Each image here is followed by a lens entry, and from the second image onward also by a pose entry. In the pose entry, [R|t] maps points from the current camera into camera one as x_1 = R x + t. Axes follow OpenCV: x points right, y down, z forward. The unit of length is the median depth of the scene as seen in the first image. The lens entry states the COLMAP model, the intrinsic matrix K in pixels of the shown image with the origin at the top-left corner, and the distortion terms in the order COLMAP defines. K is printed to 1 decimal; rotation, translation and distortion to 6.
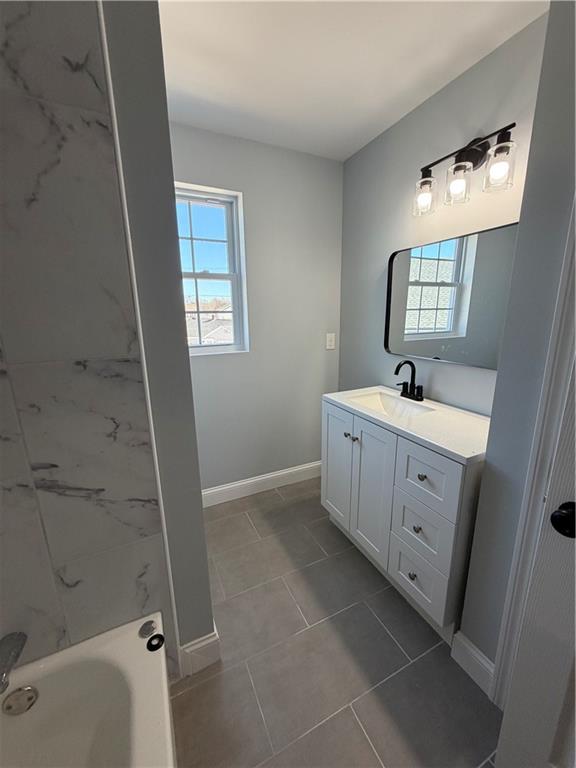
lens RADIAL K [[308.1, 0, 294.9], [0, 308.1, 382.2], [0, 0, 1]] dist [0.009050, 0.000021]
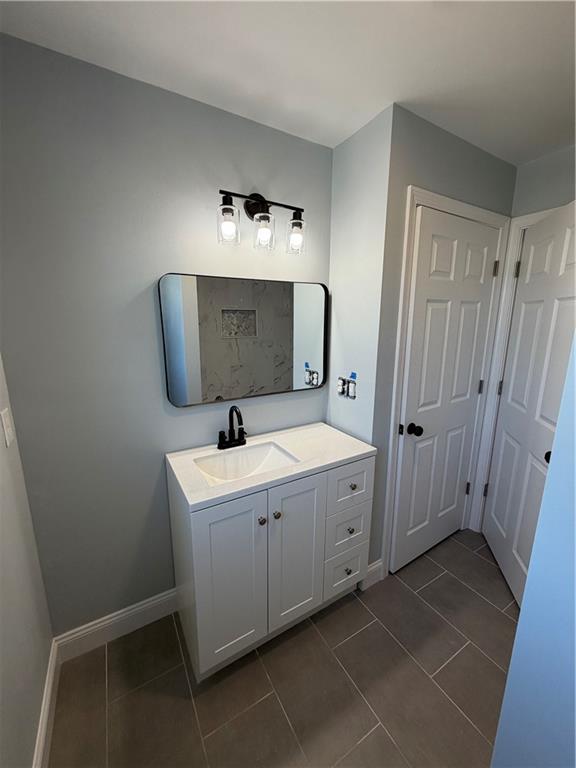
lens RADIAL K [[308.1, 0, 289.7], [0, 308.1, 379.0], [0, 0, 1]] dist [0.009050, 0.000021]
pose [[-0.070703, -0.197025, 0.977846, -0.492226], [0.221121, 0.952814, 0.207969, -0.295472], [-0.972680, 0.230926, -0.023800, 0.861728]]
